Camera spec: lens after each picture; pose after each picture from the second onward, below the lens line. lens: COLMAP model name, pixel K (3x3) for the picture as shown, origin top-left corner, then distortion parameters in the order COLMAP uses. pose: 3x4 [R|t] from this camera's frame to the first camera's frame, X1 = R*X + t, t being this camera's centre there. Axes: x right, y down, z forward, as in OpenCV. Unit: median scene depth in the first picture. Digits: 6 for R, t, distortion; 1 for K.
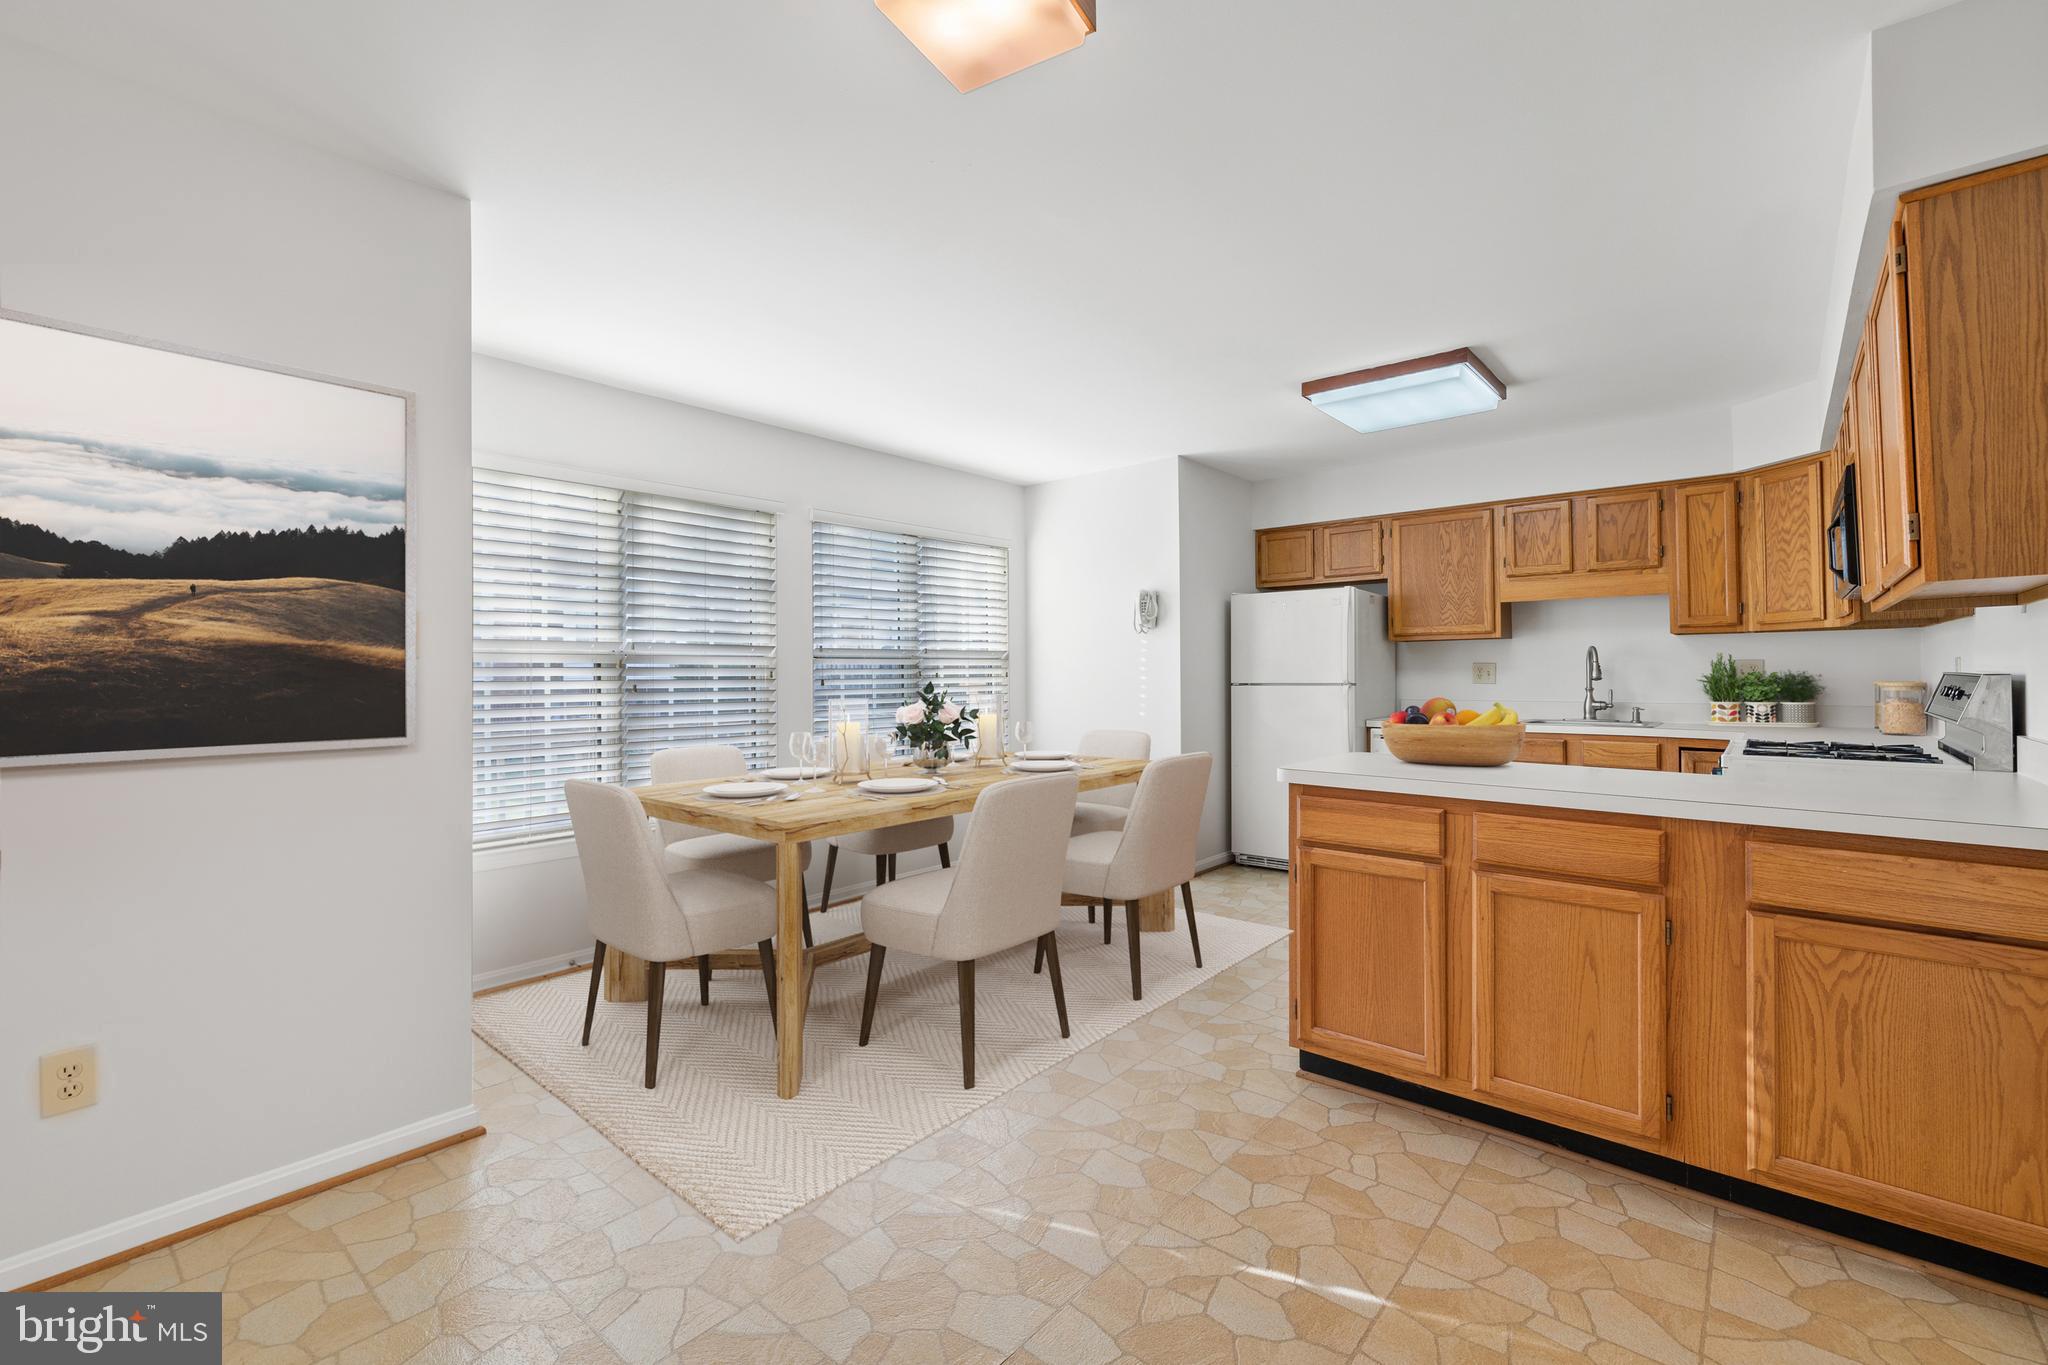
lens RADIAL K [[885.1, 0, 1025.2], [0, 885.1, 669.6], [0, 0, 1]] dist [-0.000916, 0.000059]
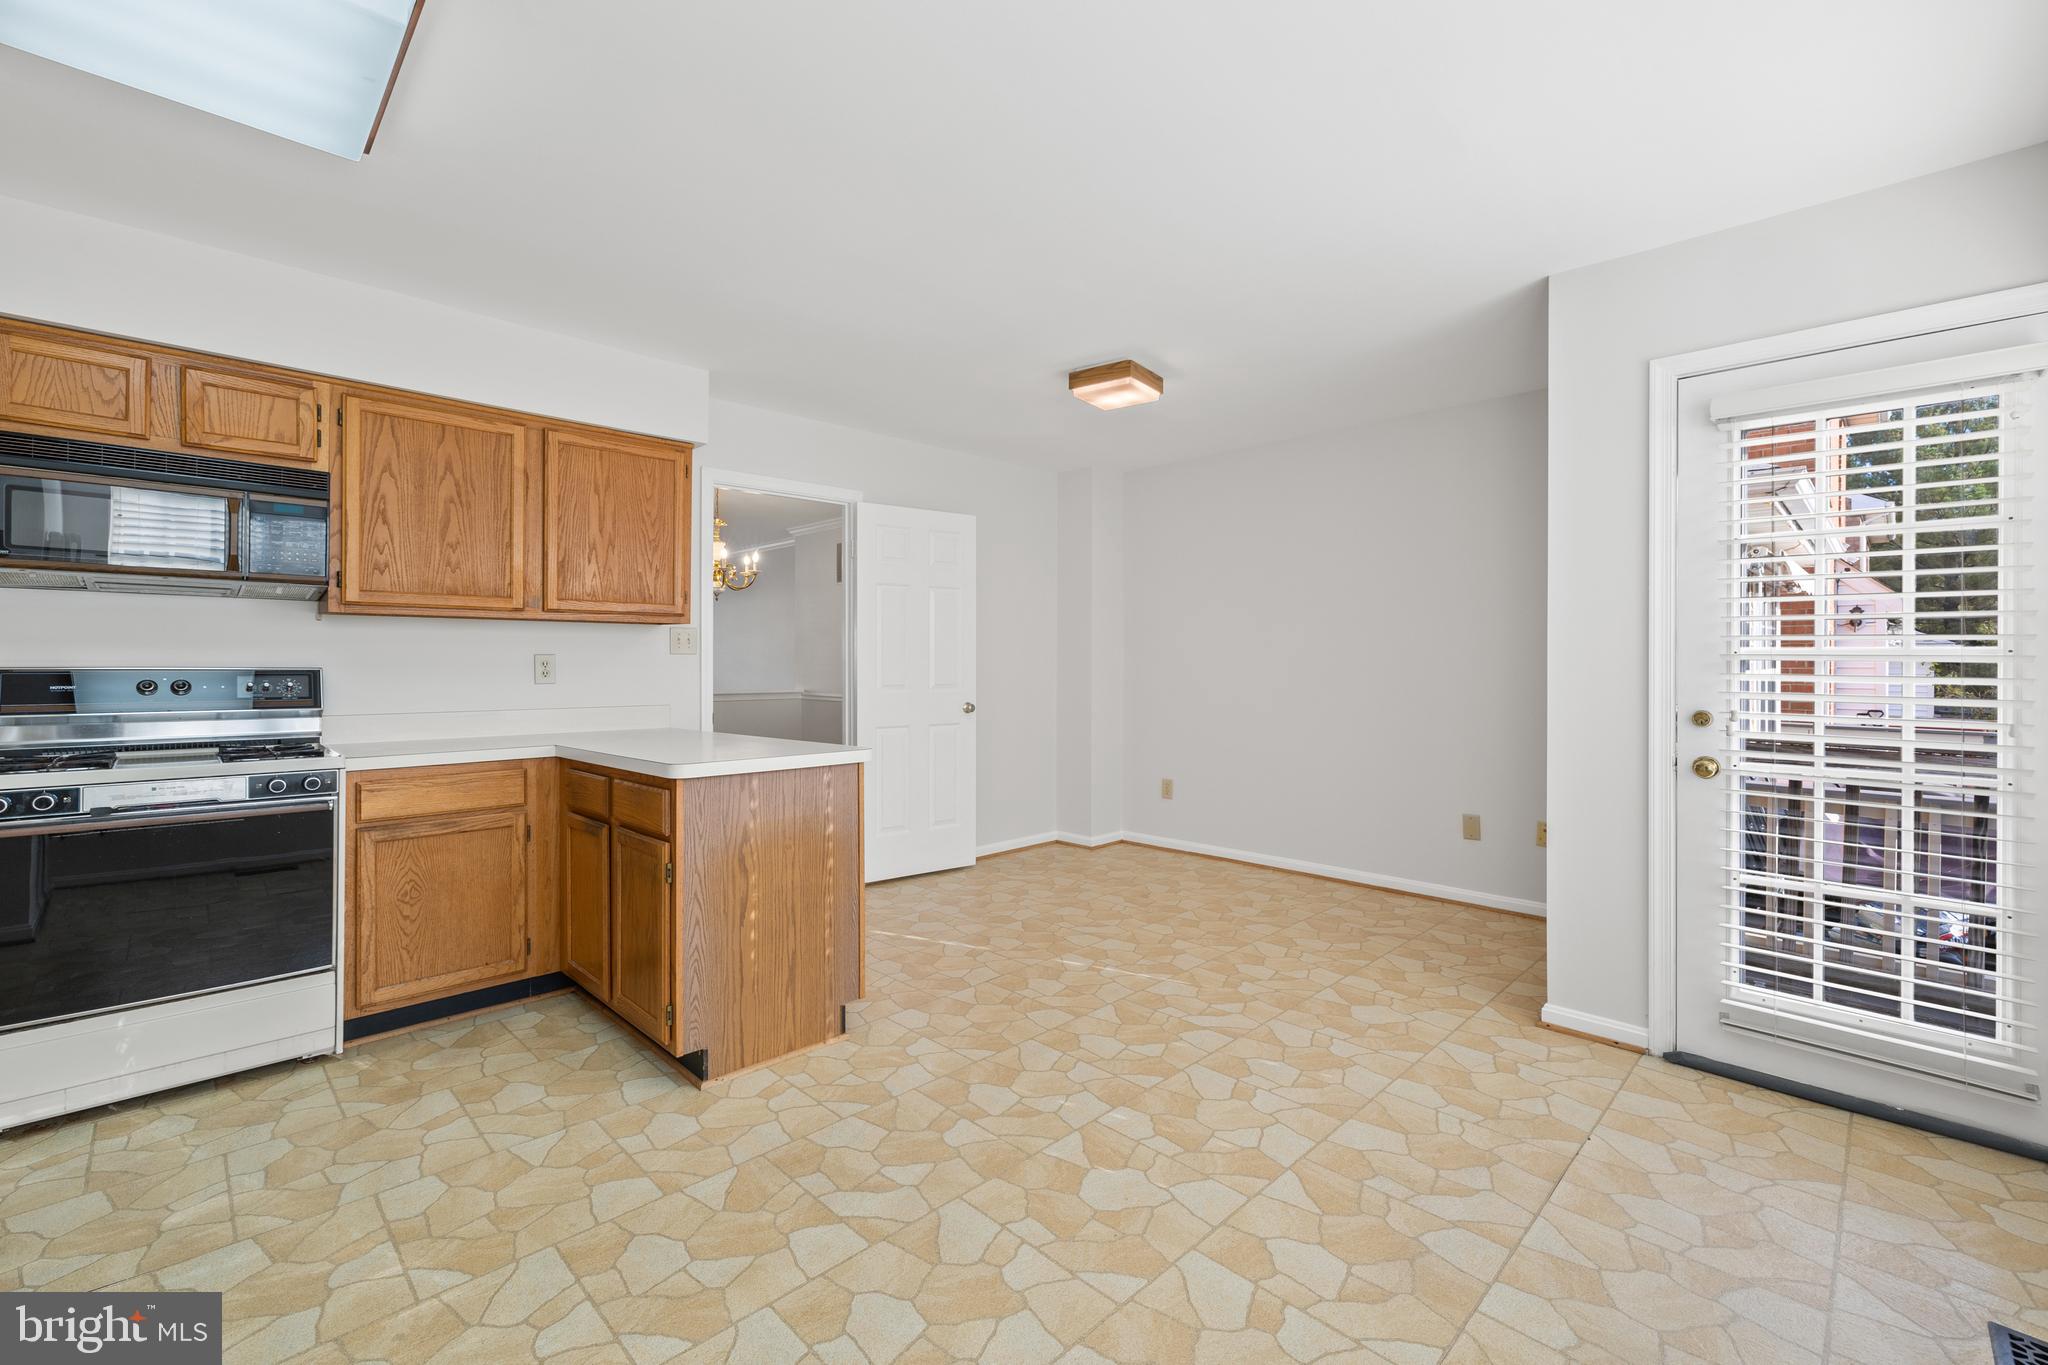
lens RADIAL K [[862.9, 0, 1017.7], [0, 862.9, 661.5], [0, 0, 1]] dist [-0.000189, 0.000148]
pose [[-0.995040, 0.007064, 0.099227, -0.002659], [0.006114, 0.999933, -0.009875, 0.009200], [-0.099290, -0.009219, -0.995016, 1.355013]]
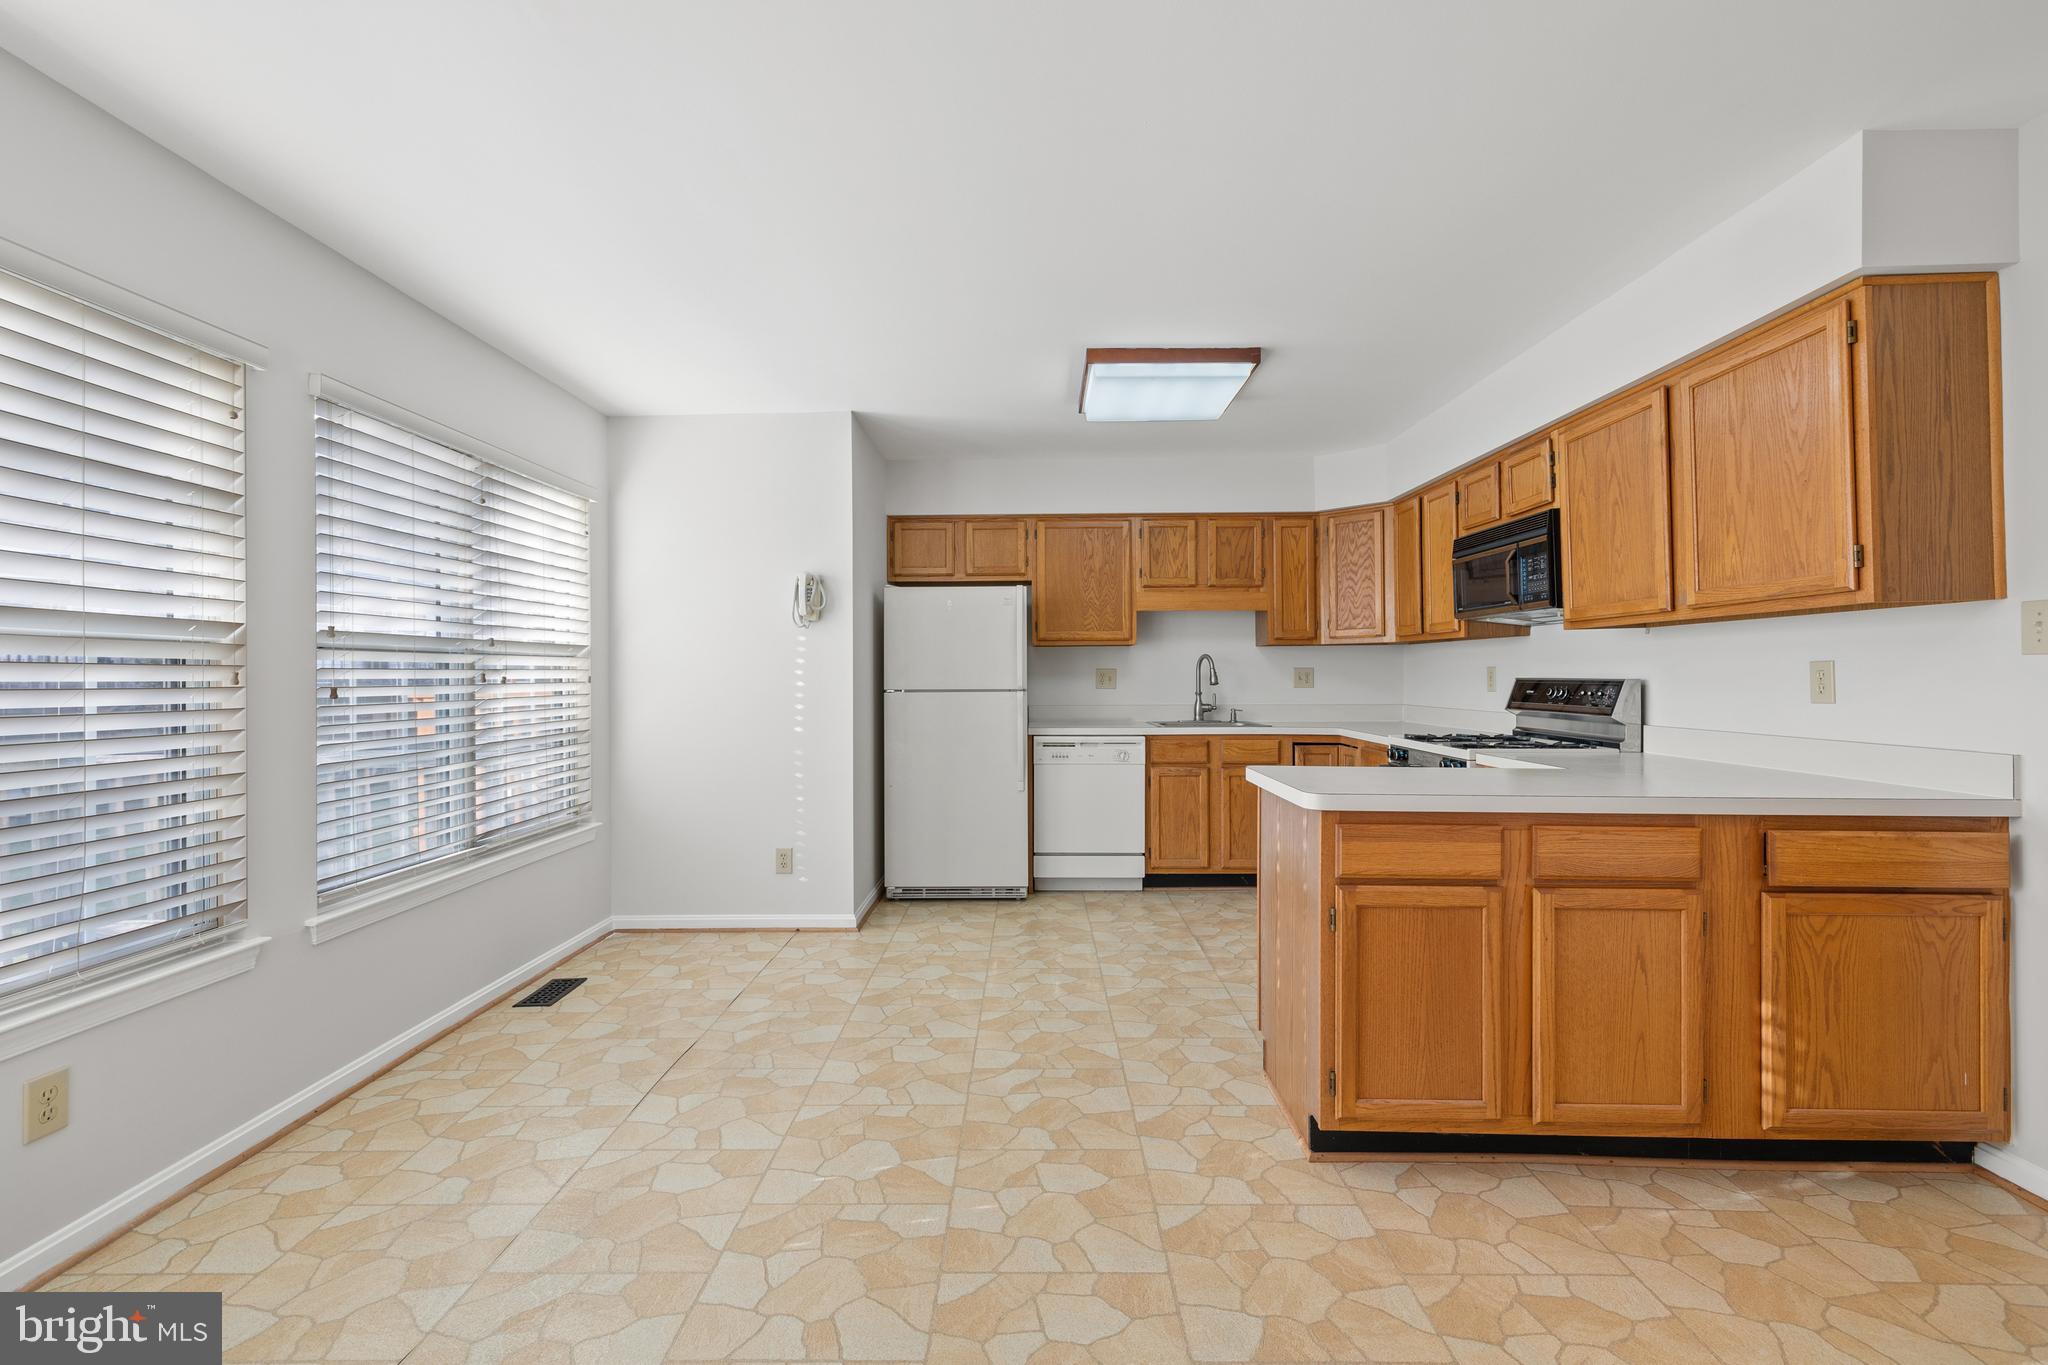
lens RADIAL K [[883.0, 0, 1024.3], [0, 883.0, 675.1], [0, 0, 1]] dist [0.000542, 0.000069]
pose [[0.774043, 0.004357, 0.633118, -0.286045], [-0.003882, 0.999990, -0.002136, 0.003415], [-0.633121, -0.000805, 0.774053, 0.353858]]
